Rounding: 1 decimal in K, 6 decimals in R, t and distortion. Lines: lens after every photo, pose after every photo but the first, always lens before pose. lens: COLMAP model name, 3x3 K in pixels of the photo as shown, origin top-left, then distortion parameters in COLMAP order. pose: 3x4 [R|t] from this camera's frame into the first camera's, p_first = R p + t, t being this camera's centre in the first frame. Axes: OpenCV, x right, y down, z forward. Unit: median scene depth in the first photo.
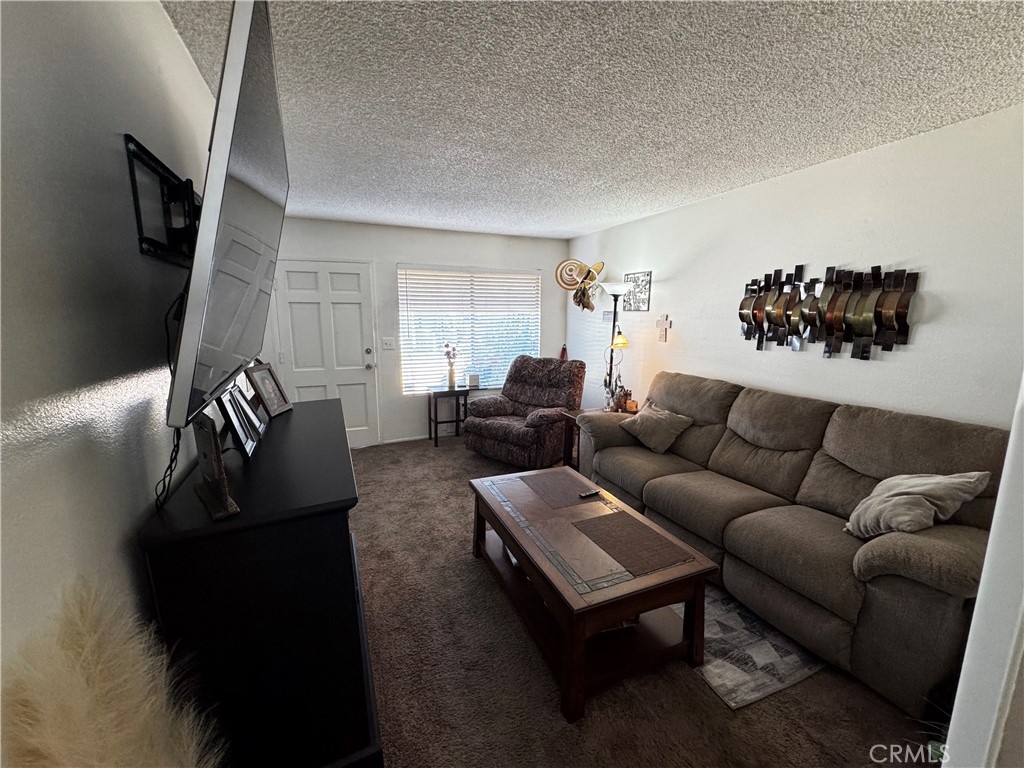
lens RADIAL K [[408.0, 0, 509.7], [0, 408.0, 382.1], [0, 0, 1]] dist [0.001448, -0.000699]
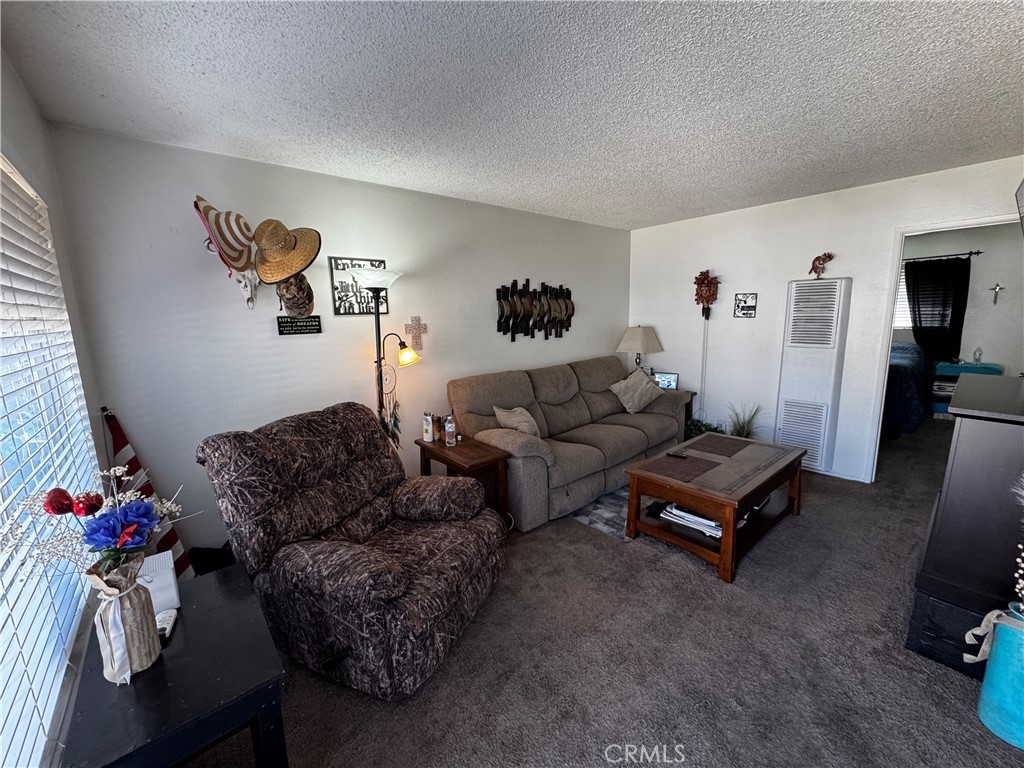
lens RADIAL K [[408.0, 0, 511.6], [0, 408.0, 383.5], [0, 0, 1]] dist [0.001448, -0.000699]
pose [[-0.285779, -0.152750, 0.946043, -0.682949], [0.190716, 0.958401, 0.212357, -0.248314], [-0.939126, 0.241112, -0.244759, 1.488067]]
